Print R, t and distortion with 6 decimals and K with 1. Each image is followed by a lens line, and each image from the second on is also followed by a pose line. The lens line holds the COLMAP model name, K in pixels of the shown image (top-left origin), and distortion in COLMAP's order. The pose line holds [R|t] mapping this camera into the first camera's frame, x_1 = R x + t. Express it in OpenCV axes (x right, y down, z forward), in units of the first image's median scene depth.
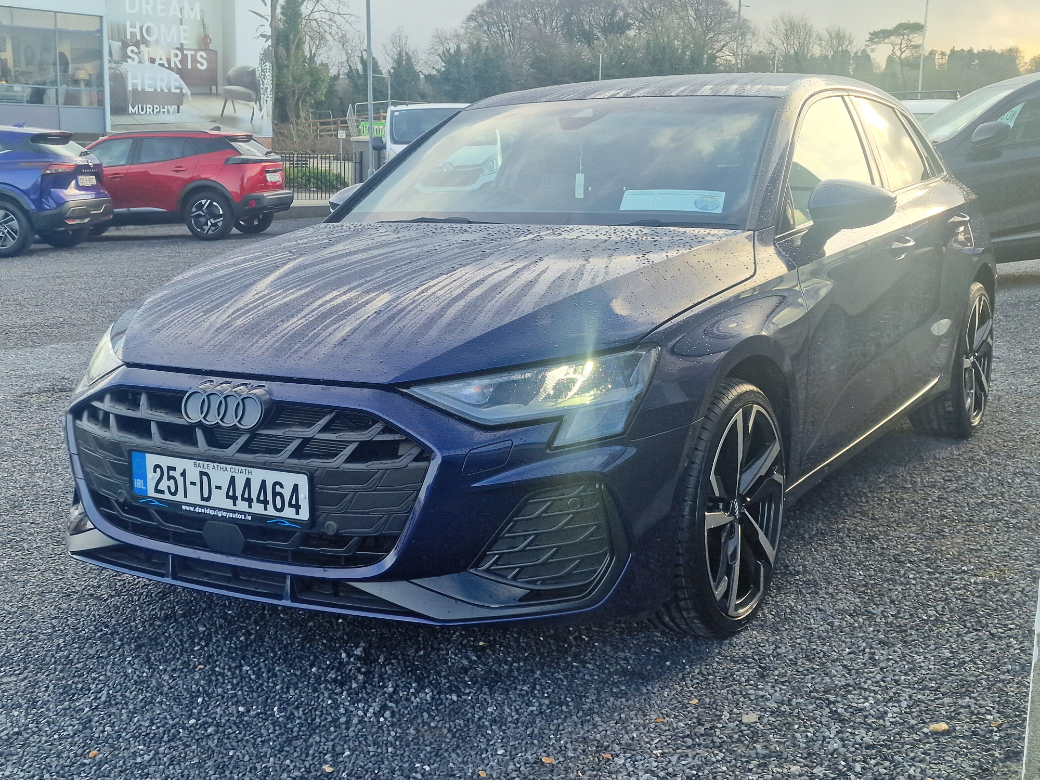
lens RADIAL K [[711.3, 0, 518.5], [0, 711.3, 385.9], [0, 0, 1]] dist [0.045498, -0.055723]
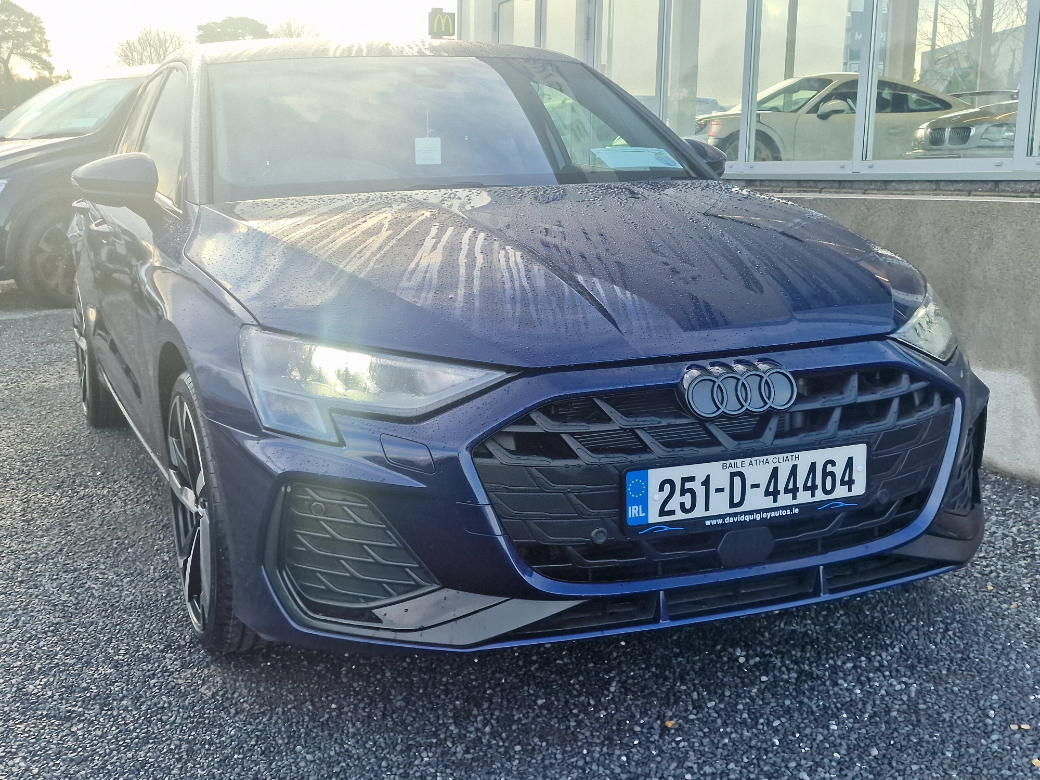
lens RADIAL K [[711.3, 0, 518.5], [0, 711.3, 385.9], [0, 0, 1]] dist [0.045498, -0.055723]
pose [[0.854289, -0.165809, 0.492644, -1.041168], [0.161300, 0.985535, 0.051992, -0.059488], [-0.494138, 0.035047, 0.868677, 0.412263]]
